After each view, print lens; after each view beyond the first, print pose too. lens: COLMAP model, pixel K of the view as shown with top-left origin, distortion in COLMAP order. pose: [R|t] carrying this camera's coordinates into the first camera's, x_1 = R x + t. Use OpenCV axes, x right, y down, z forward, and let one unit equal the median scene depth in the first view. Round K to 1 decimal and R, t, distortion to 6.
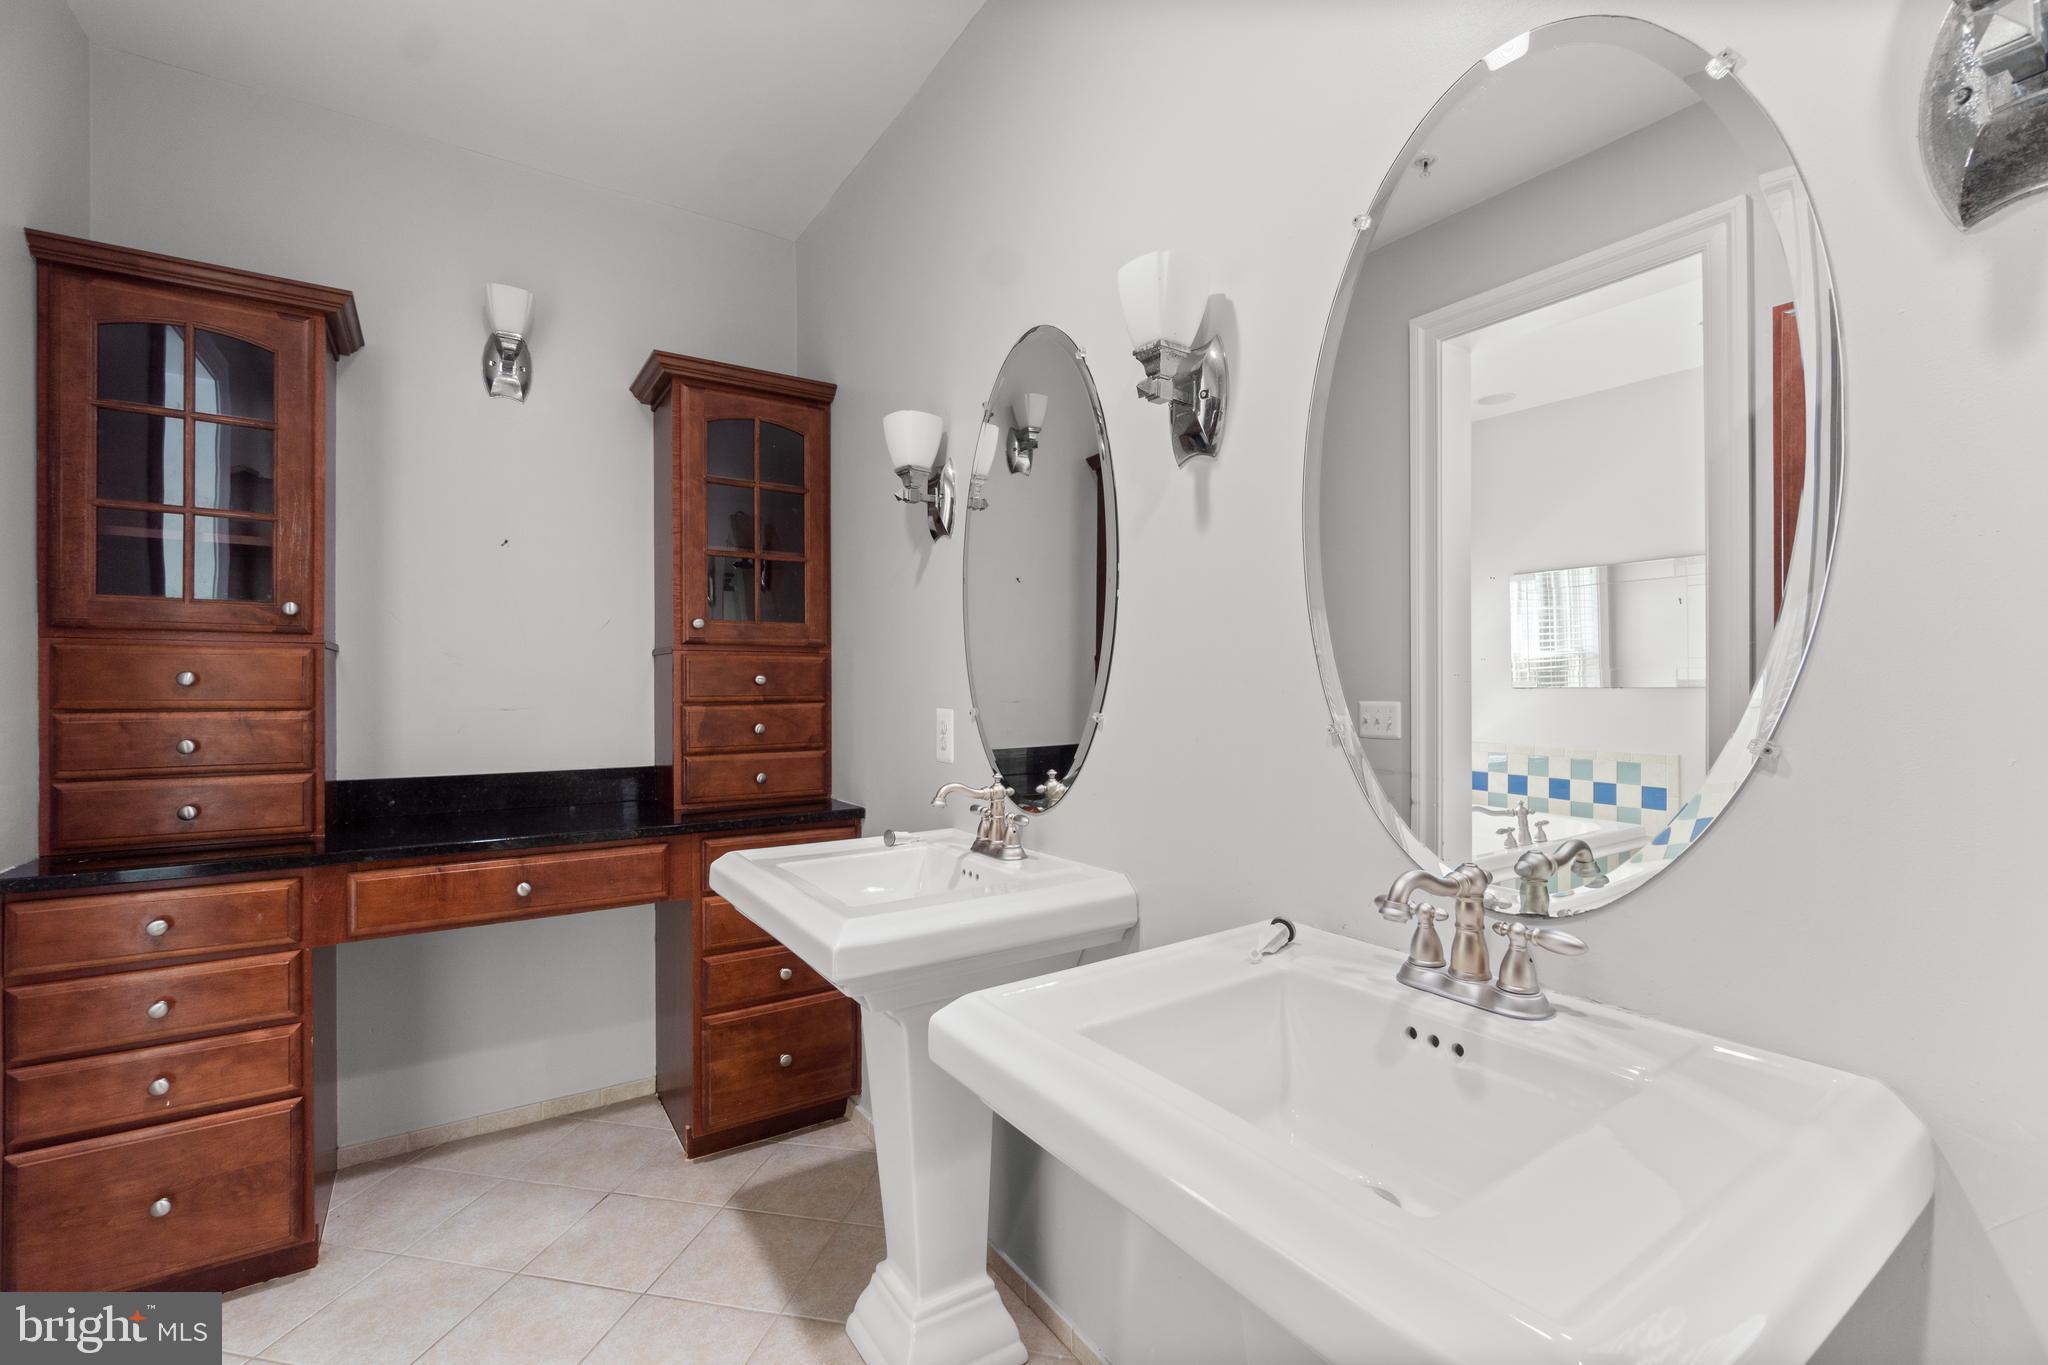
lens RADIAL K [[879.2, 0, 1025.3], [0, 879.2, 683.0], [0, 0, 1]] dist [-0.004511, -0.000036]
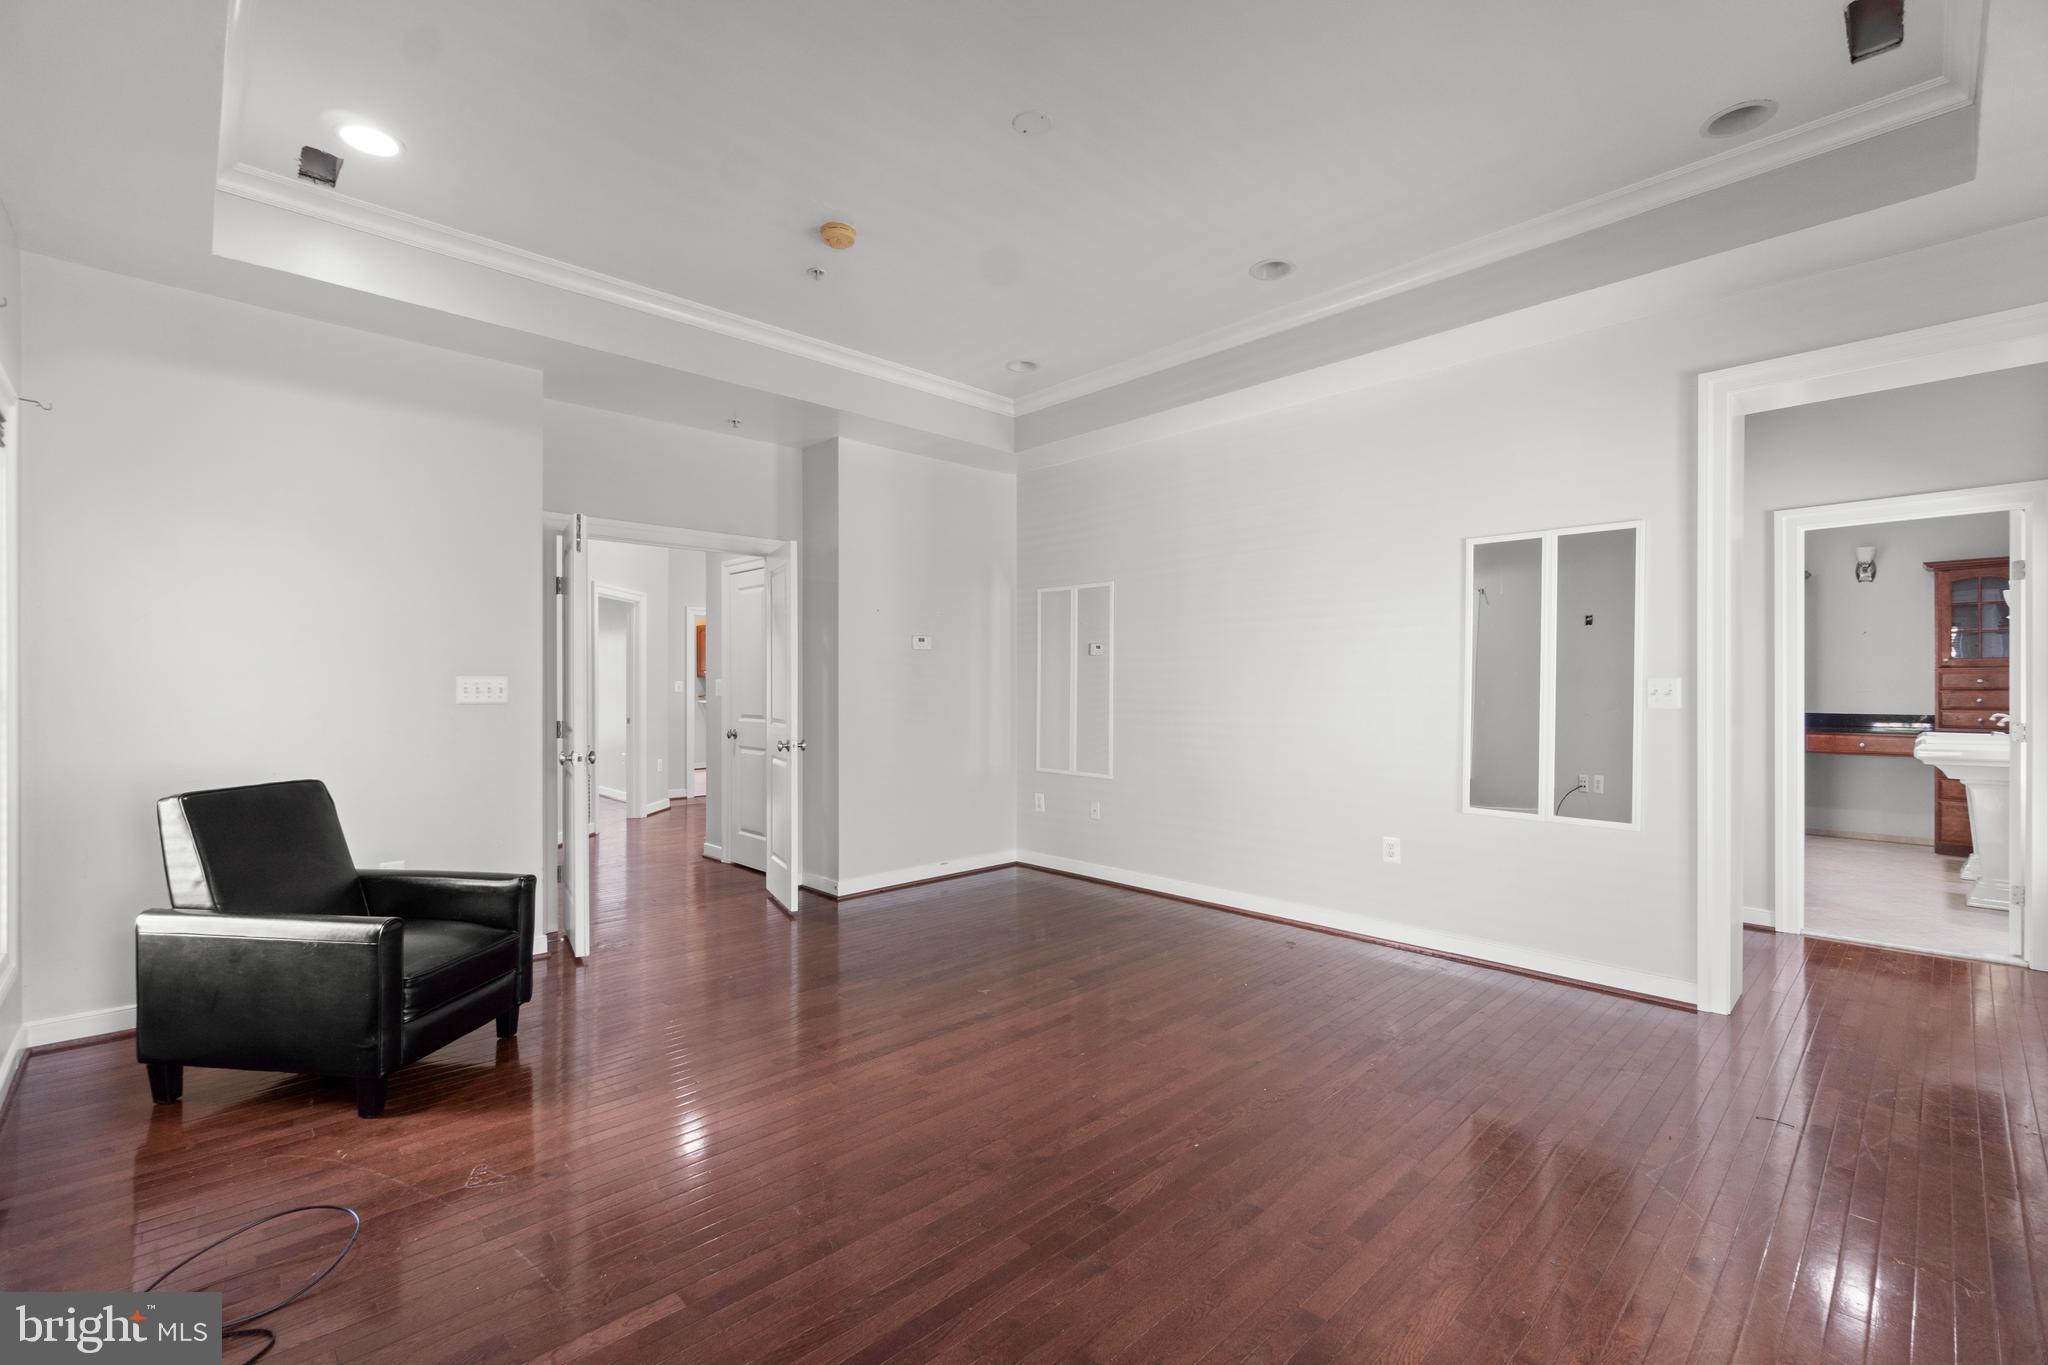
lens RADIAL K [[879.2, 0, 1027.1], [0, 879.2, 687.2], [0, 0, 1]] dist [-0.004511, -0.000036]
pose [[0.179350, 0.003342, -0.983780, 1.723781], [0.001660, 0.999992, 0.003699, 0.001325], [0.983784, -0.002297, 0.179342, -2.195018]]
